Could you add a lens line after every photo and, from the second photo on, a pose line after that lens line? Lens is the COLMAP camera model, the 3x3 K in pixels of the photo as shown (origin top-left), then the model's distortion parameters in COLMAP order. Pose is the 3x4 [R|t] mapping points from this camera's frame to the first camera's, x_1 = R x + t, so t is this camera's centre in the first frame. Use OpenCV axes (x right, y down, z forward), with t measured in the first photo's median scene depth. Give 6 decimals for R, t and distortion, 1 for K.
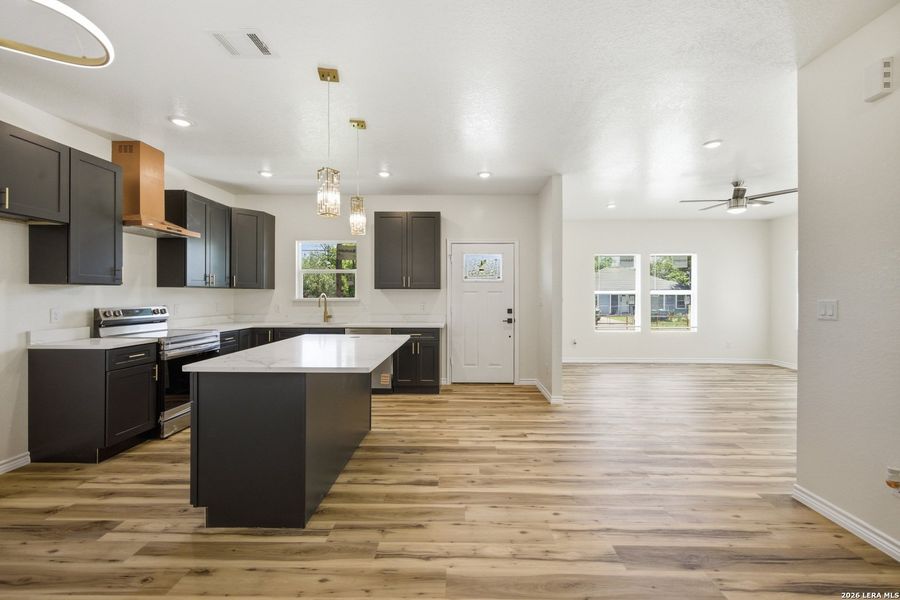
lens RADIAL K [[374.8, 0, 457.3], [0, 374.8, 295.2], [0, 0, 1]] dist [0.014537, -0.004534]
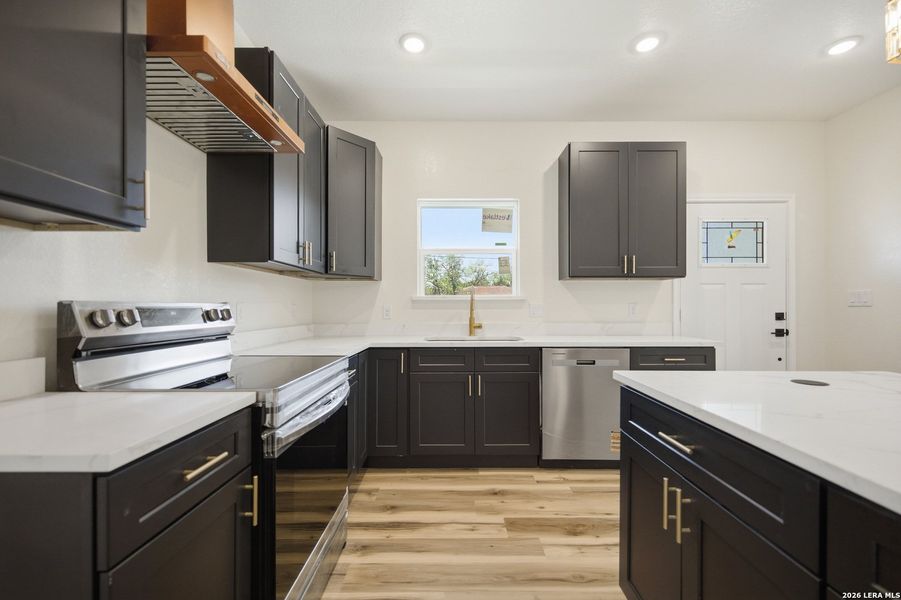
lens RADIAL K [[375.2, 0, 454.9], [0, 375.2, 305.0], [0, 0, 1]] dist [0.014537, -0.004534]
pose [[0.999811, -0.002375, 0.019311, -0.503993], [0.002417, 0.999995, -0.002138, 0.031742], [-0.019306, 0.002185, 0.999811, 0.538269]]
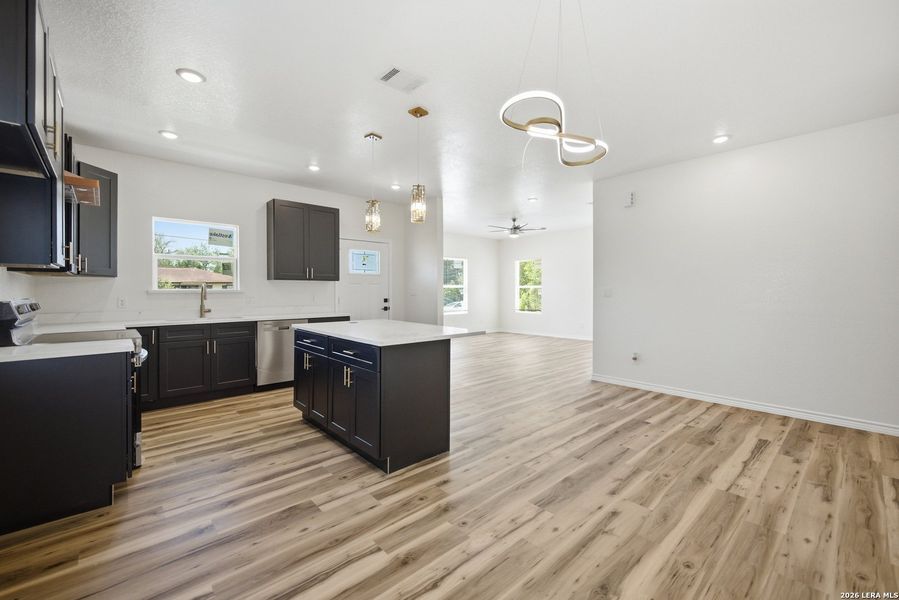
lens RADIAL K [[374.3, 0, 452.1], [0, 374.3, 292.2], [0, 0, 1]] dist [0.014537, -0.004534]
pose [[0.727762, -0.004237, 0.685817, -0.678836], [0.000098, 0.999982, 0.006074, 0.011877], [-0.685830, -0.004354, 0.727749, -0.006697]]
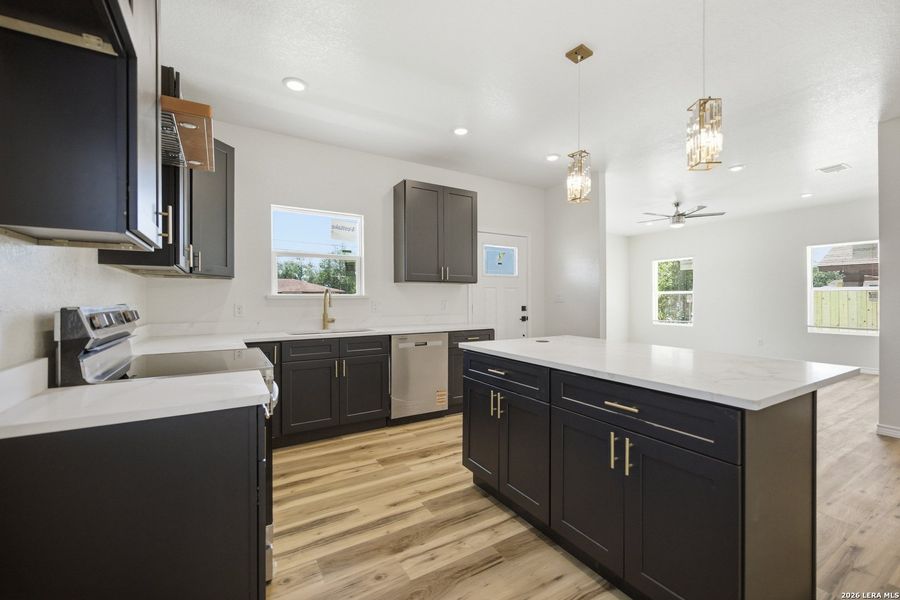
lens RADIAL K [[374.8, 0, 453.9], [0, 374.8, 299.7], [0, 0, 1]] dist [0.014537, -0.004534]
pose [[0.844220, -0.004829, 0.535975, -0.673734], [0.004104, 0.999988, 0.002545, 0.022281], [-0.535981, 0.000051, 0.844230, 0.387475]]
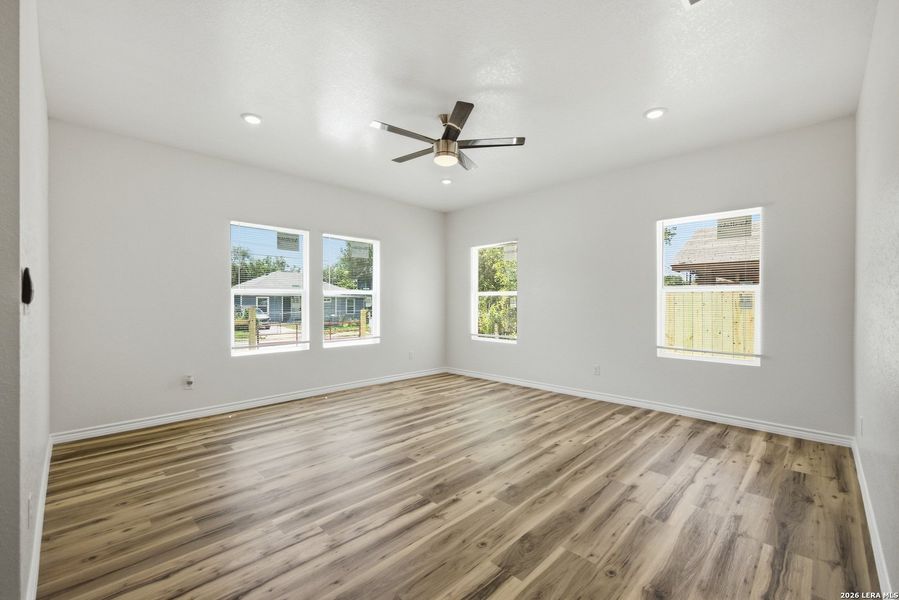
lens RADIAL K [[374.3, 0, 452.2], [0, 374.3, 305.4], [0, 0, 1]] dist [0.014537, -0.004534]
pose [[0.693498, -0.005093, 0.720441, 0.325821], [-0.001284, 0.999965, 0.008305, 0.023527], [-0.720458, -0.006684, 0.693466, 0.630105]]
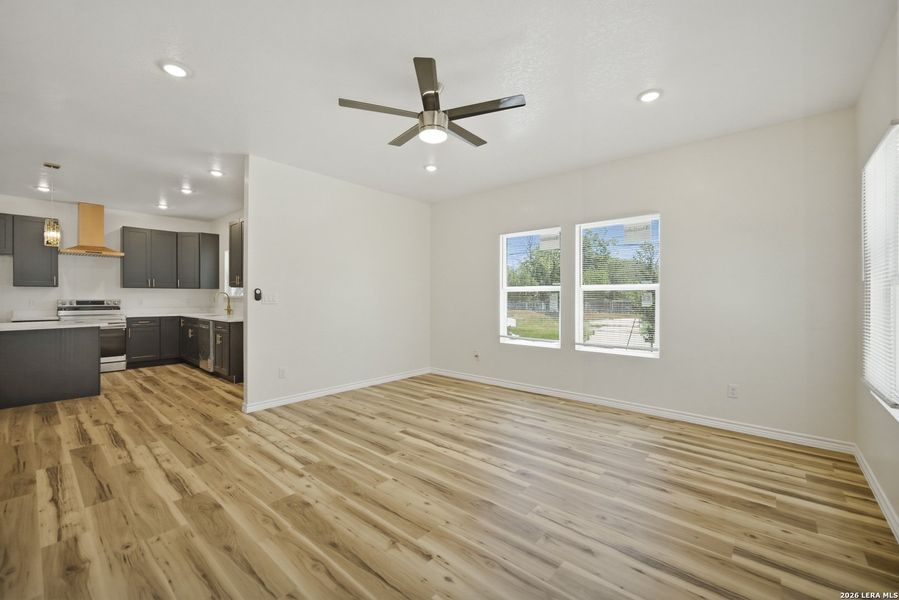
lens RADIAL K [[374.3, 0, 451.2], [0, 374.3, 297.0], [0, 0, 1]] dist [0.014537, -0.004534]
pose [[0.754832, -0.000902, -0.655917, 1.339251], [0.000982, 0.999999, -0.000244, 0.018853], [0.655917, -0.000460, 0.754833, 0.701183]]
